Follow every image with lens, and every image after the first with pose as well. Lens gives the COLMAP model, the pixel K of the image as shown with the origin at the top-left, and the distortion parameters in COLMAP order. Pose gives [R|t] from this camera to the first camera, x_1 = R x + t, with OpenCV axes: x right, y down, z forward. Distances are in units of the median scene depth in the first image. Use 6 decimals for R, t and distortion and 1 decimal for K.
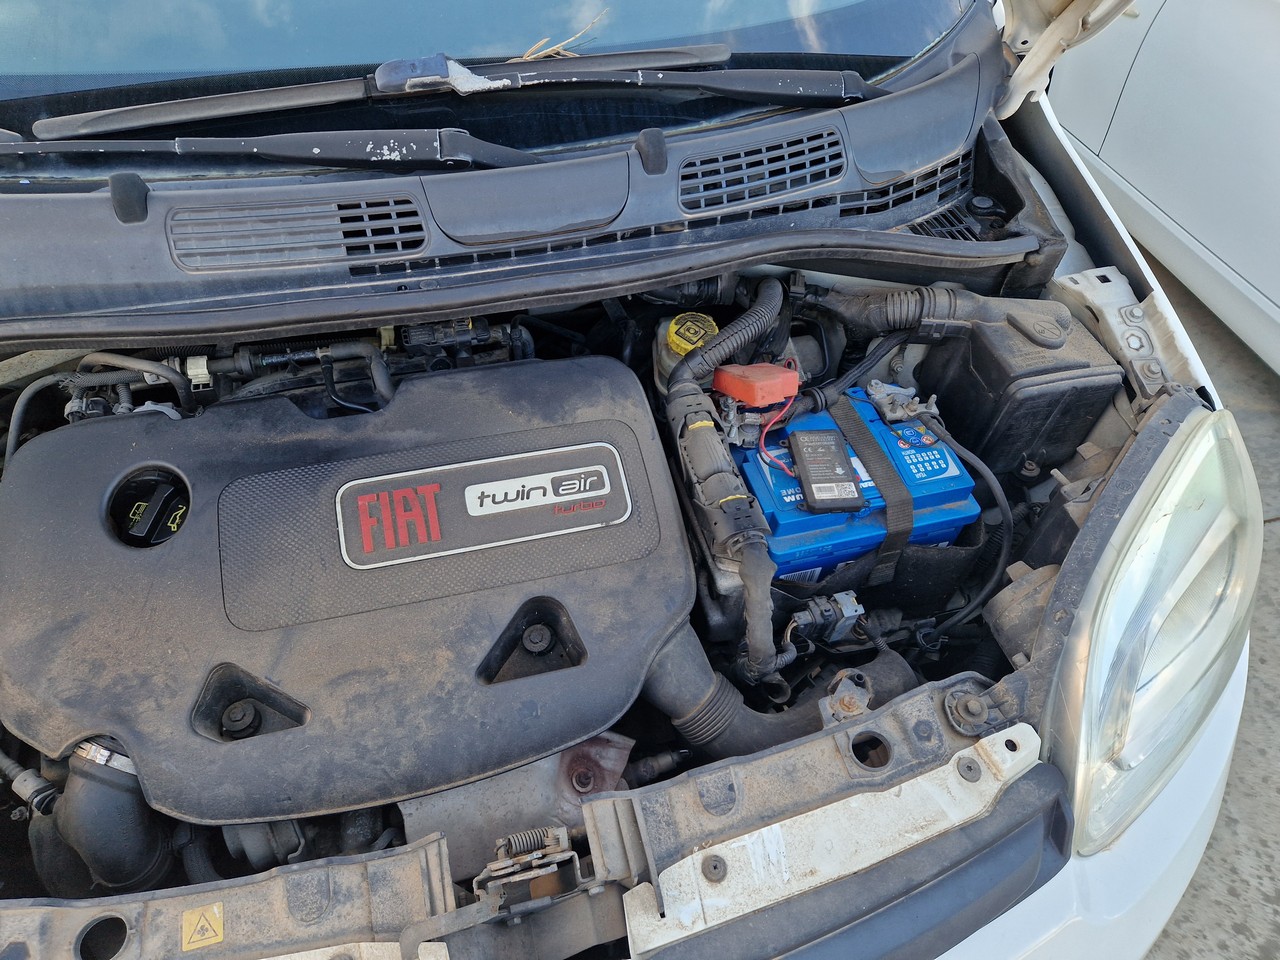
lens RADIAL K [[860.2, 0, 617.3], [0, 860.2, 485.4], [0, 0, 1]] dist [0.083959, -0.074367]
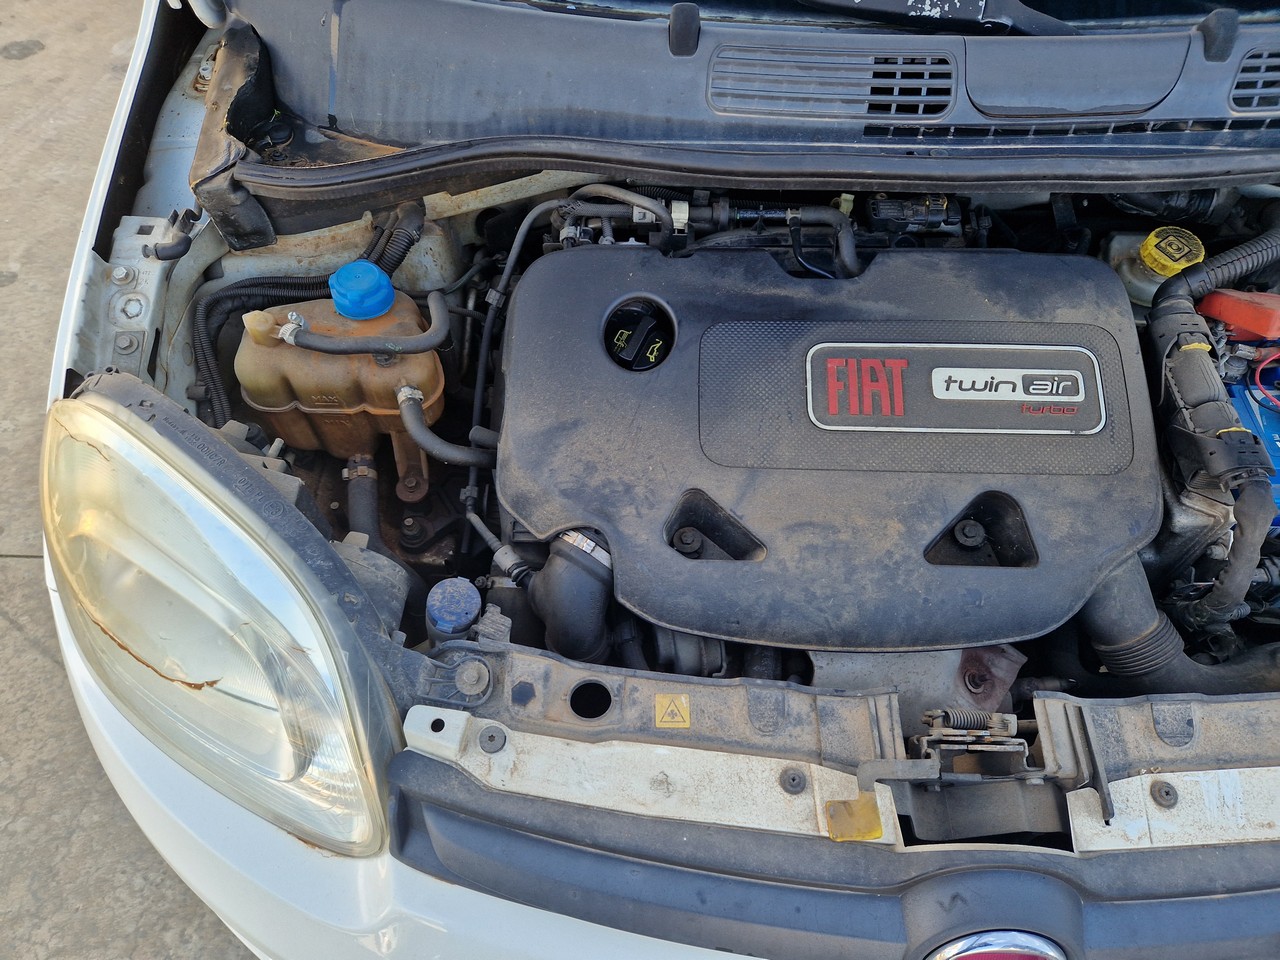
lens RADIAL K [[859.8, 0, 637.5], [0, 859.8, 487.1], [0, 0, 1]] dist [0.074408, -0.063482]
pose [[0.961210, 0.202824, -0.186917, -0.279183], [-0.184535, 0.976570, 0.110718, 0.084428], [0.204994, -0.071930, 0.976117, -0.045041]]
